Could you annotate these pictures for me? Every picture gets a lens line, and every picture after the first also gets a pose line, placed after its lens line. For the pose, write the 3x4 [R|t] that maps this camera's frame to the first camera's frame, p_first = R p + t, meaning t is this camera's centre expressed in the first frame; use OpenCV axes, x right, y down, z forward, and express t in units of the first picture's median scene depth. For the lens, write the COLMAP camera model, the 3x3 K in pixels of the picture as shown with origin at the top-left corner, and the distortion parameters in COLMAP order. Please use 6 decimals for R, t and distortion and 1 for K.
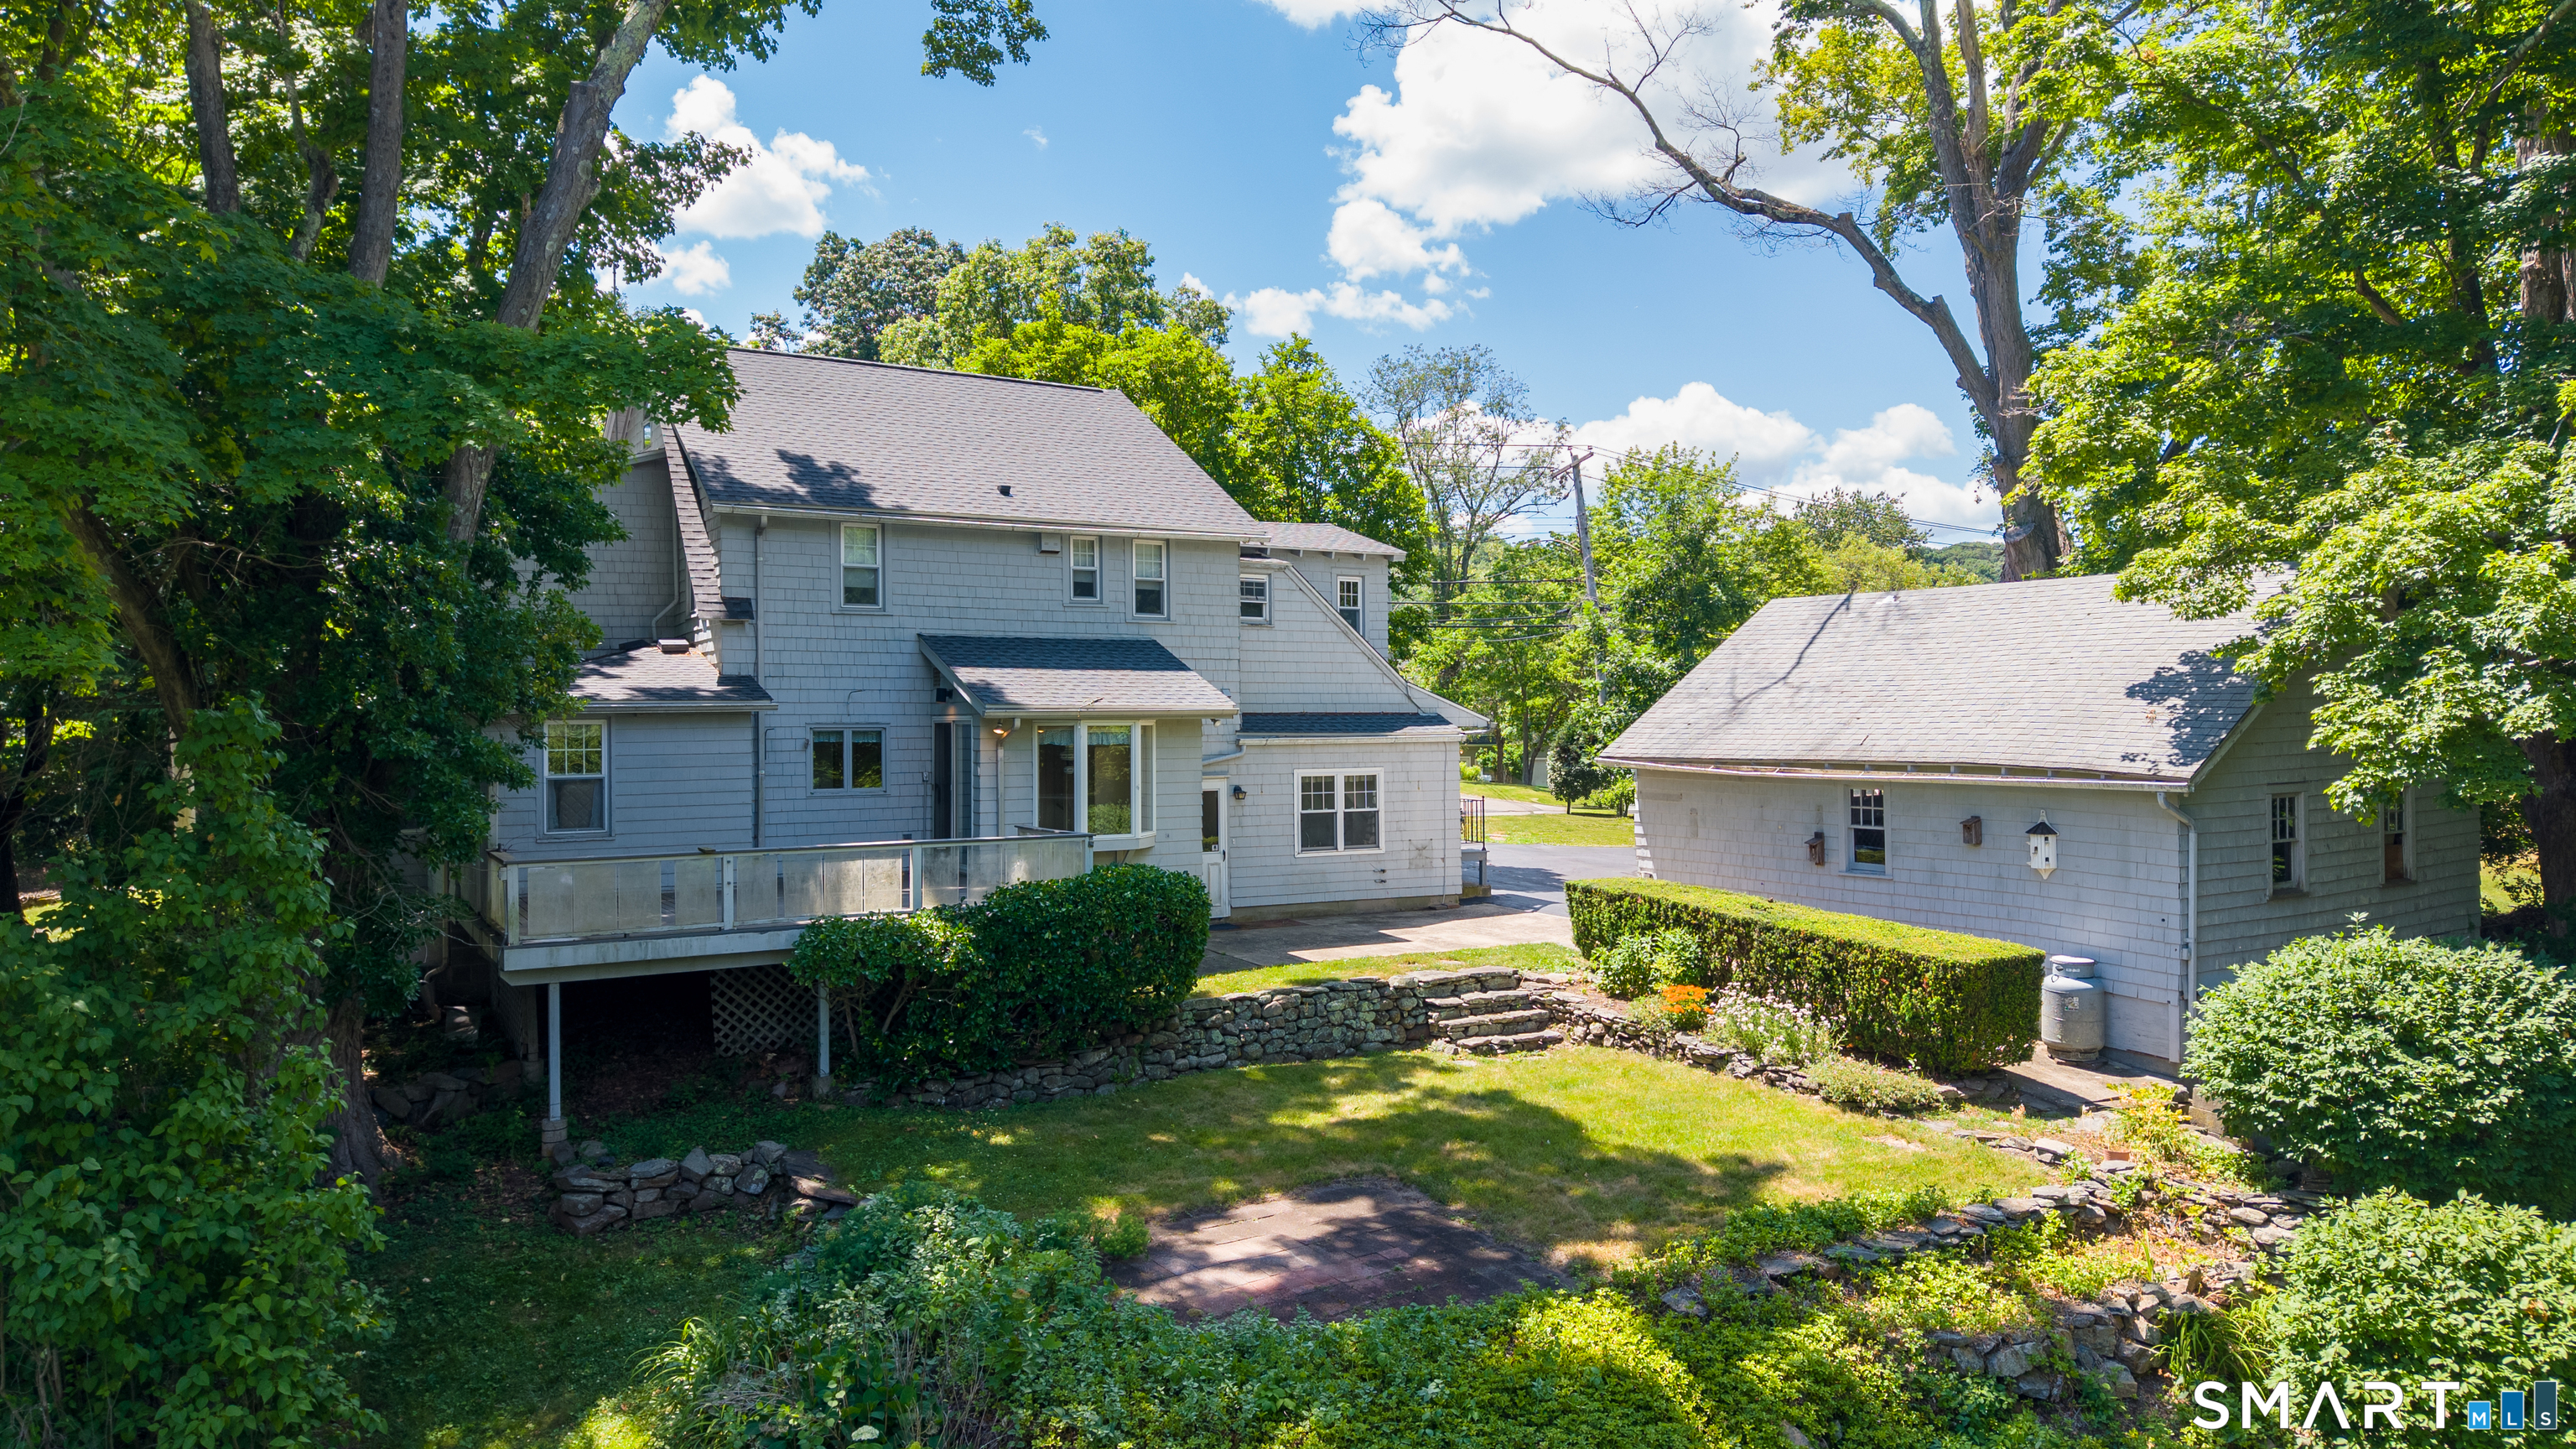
lens RADIAL K [[1691.8, 0, 1288.0], [0, 1691.8, 724.5], [0, 0, 1]] dist [-0.007044, -0.003246]
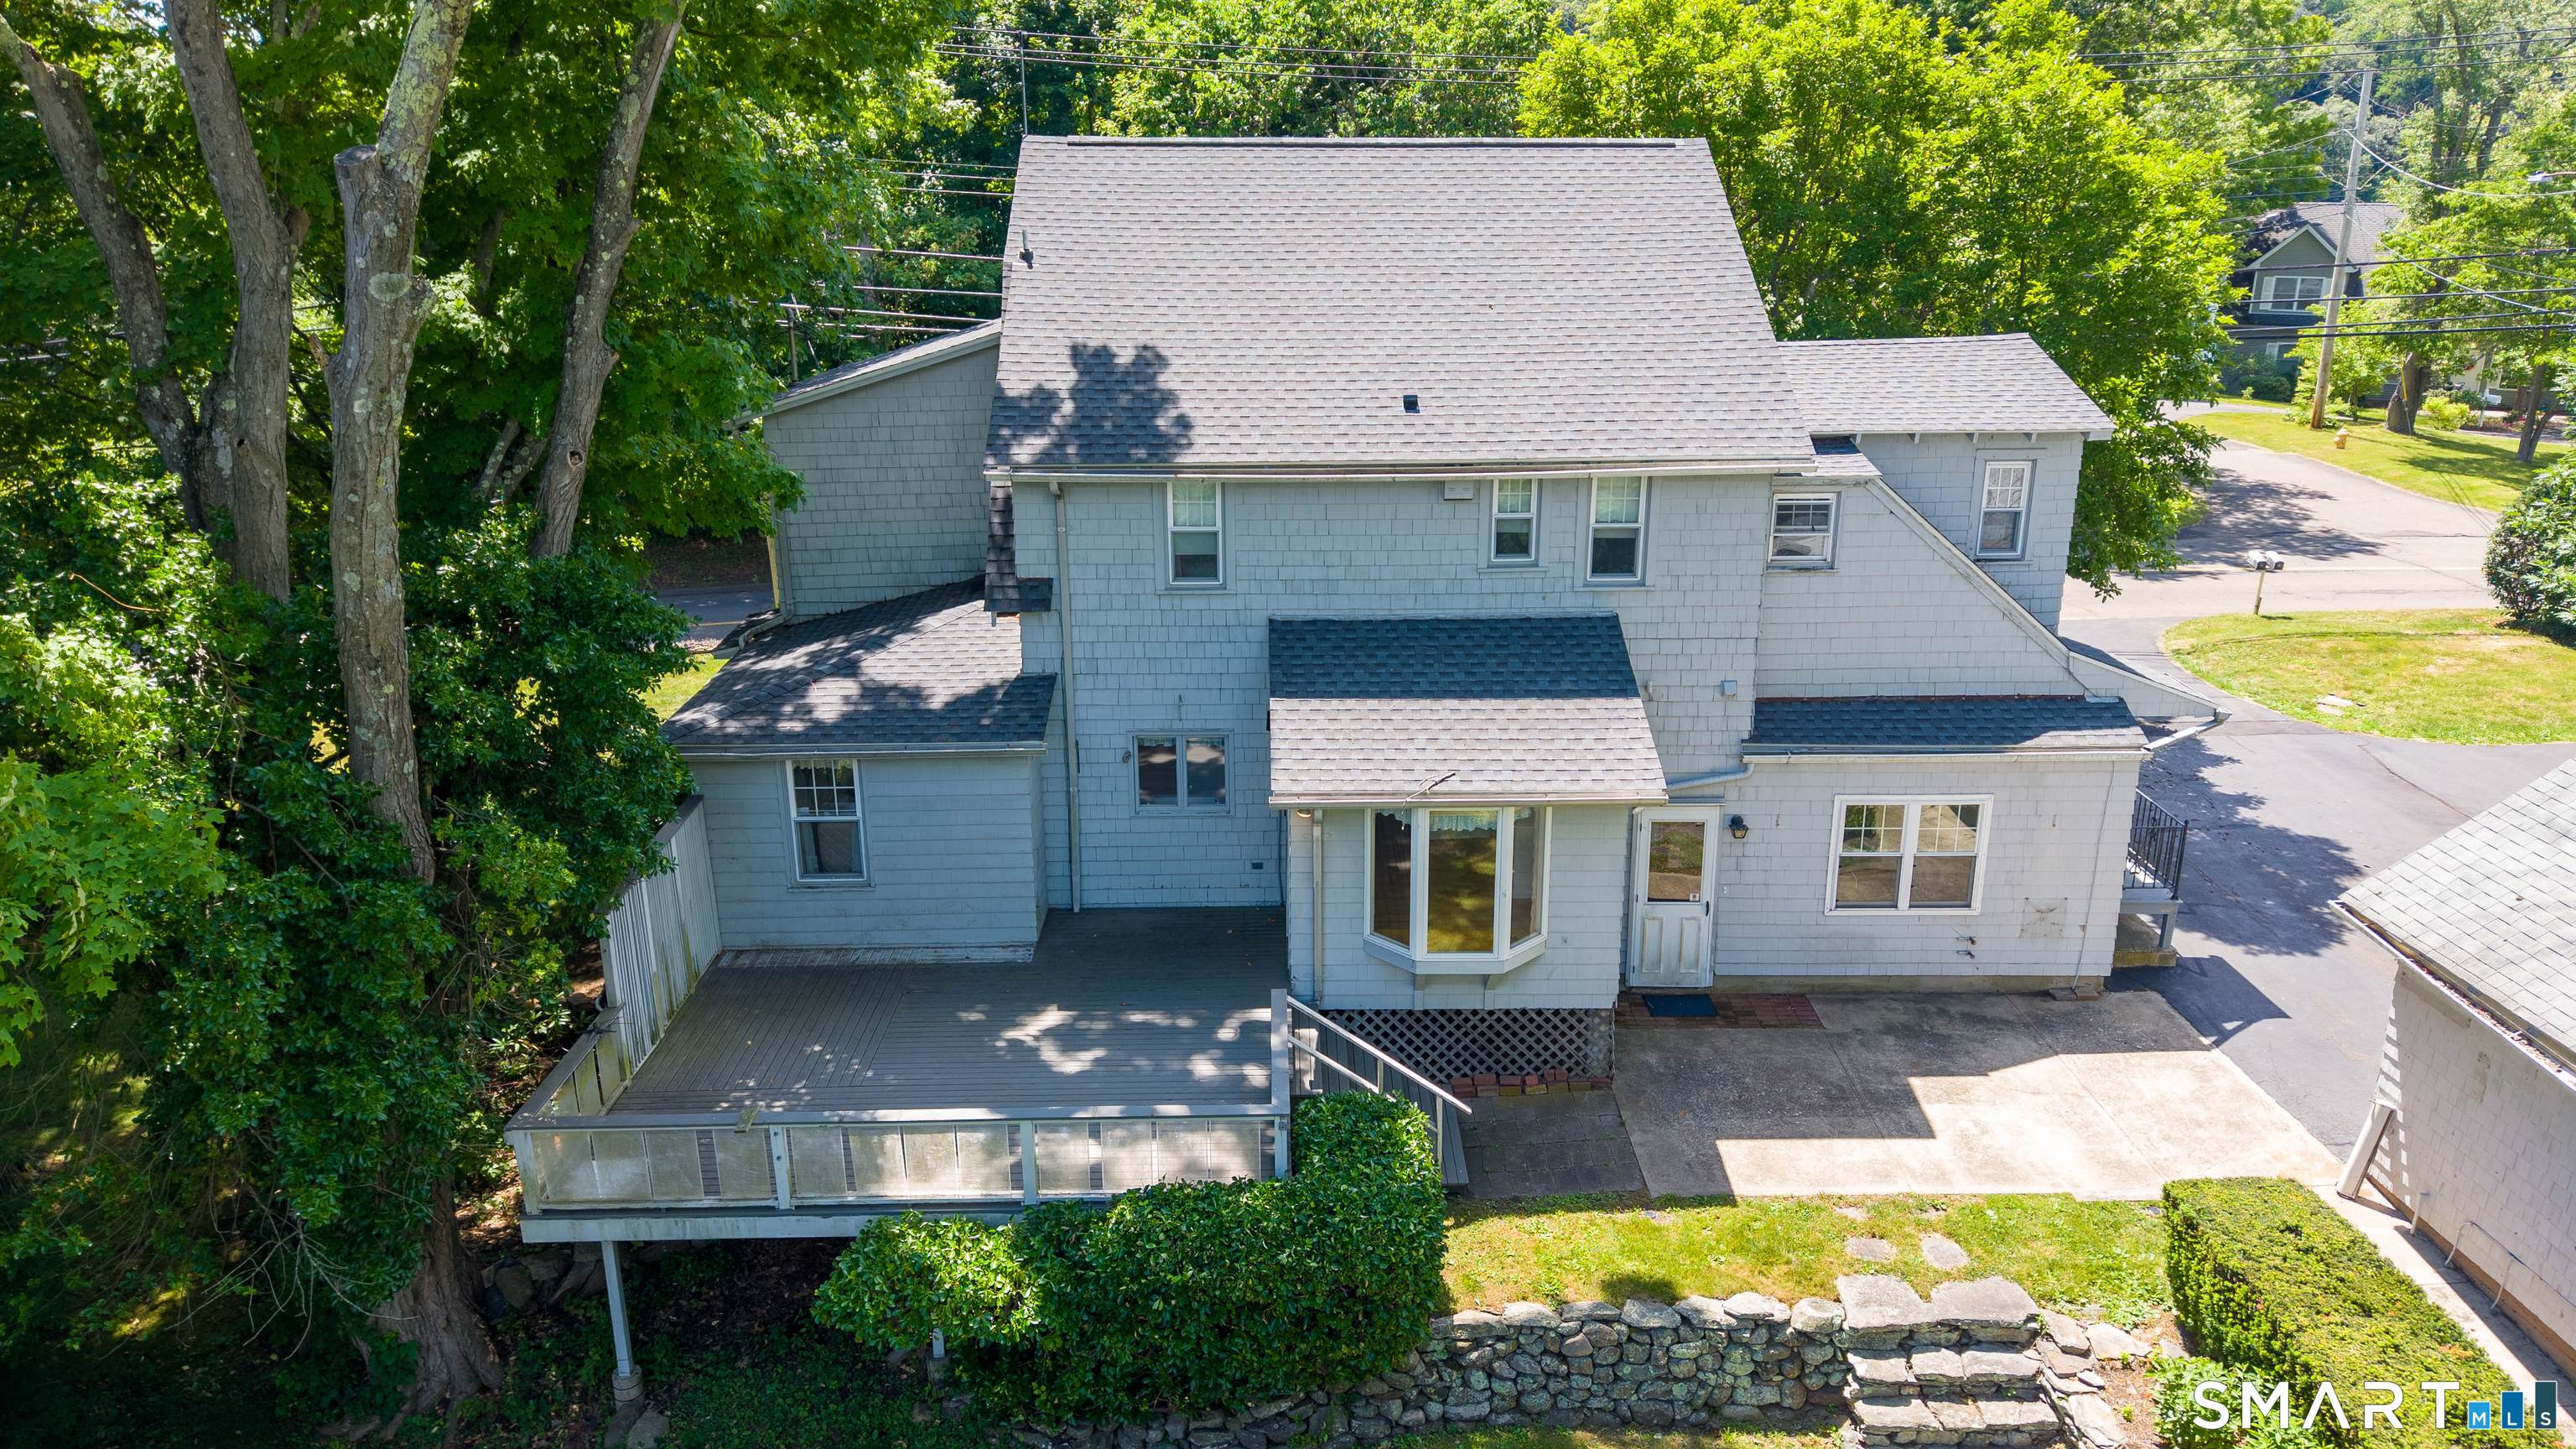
lens RADIAL K [[1691.8, 0, 1288.0], [0, 1691.8, 724.5], [0, 0, 1]] dist [-0.007044, -0.003246]
pose [[0.862609, 0.135585, -0.487363, 0.160964], [0.015757, 0.955744, 0.293778, -0.232097], [0.505626, -0.261095, 0.822297, 0.388866]]
